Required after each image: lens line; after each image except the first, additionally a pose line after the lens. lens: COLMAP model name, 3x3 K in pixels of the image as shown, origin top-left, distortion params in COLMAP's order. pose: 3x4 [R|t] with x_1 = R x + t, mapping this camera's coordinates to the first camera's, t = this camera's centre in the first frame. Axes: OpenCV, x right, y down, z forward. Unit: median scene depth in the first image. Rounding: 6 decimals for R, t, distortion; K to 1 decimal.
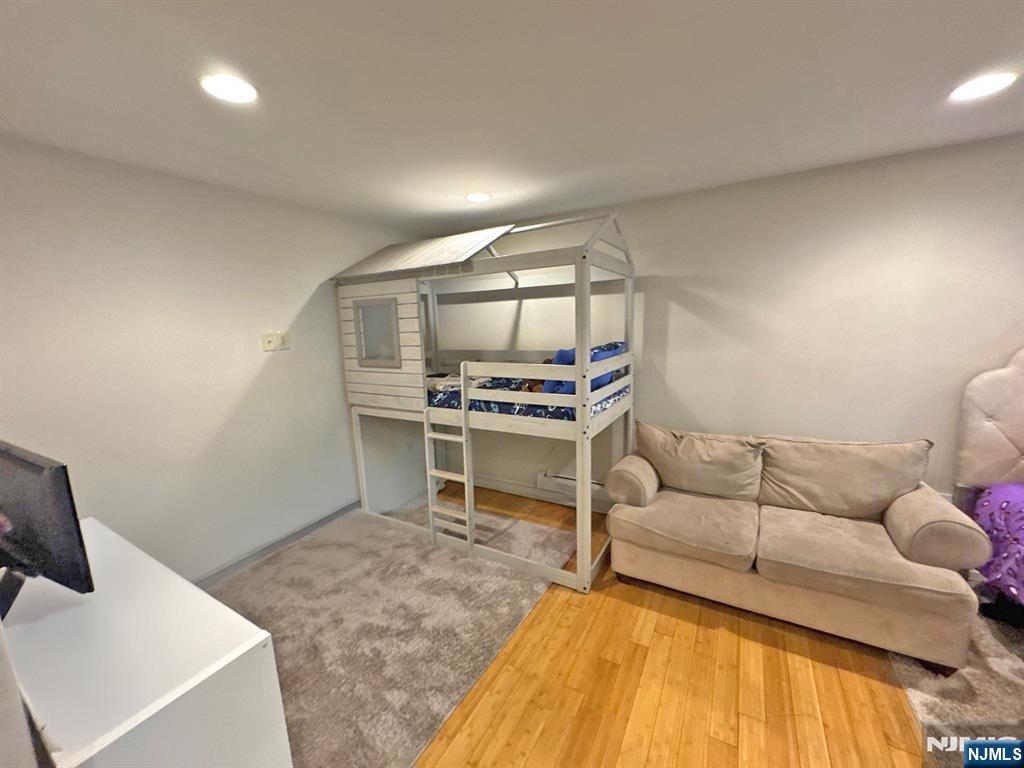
lens RADIAL K [[410.1, 0, 512.0], [0, 410.1, 384.0], [0, 0, 1]] dist [-0.000861, 0.000434]
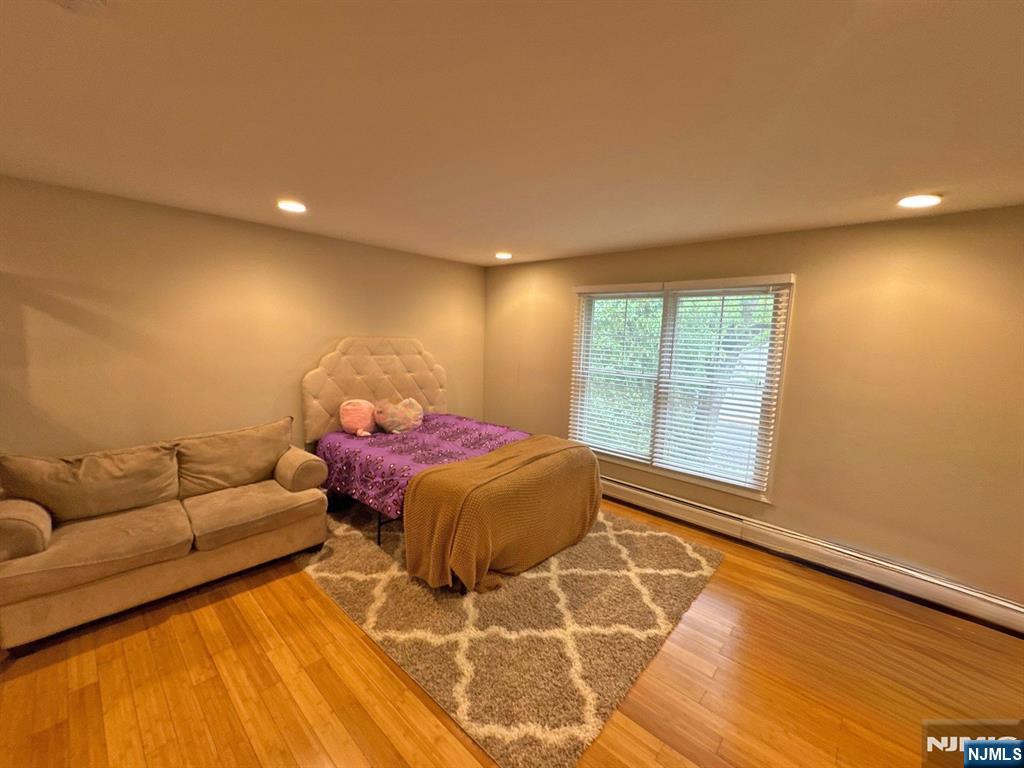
lens RADIAL K [[410.1, 0, 512.0], [0, 410.1, 384.0], [0, 0, 1]] dist [-0.000861, 0.000434]
pose [[0.224077, -0.082160, 0.971102, -0.275219], [0.100739, 0.993055, 0.060772, 0.004790], [-0.969351, 0.084210, 0.230797, -0.170686]]
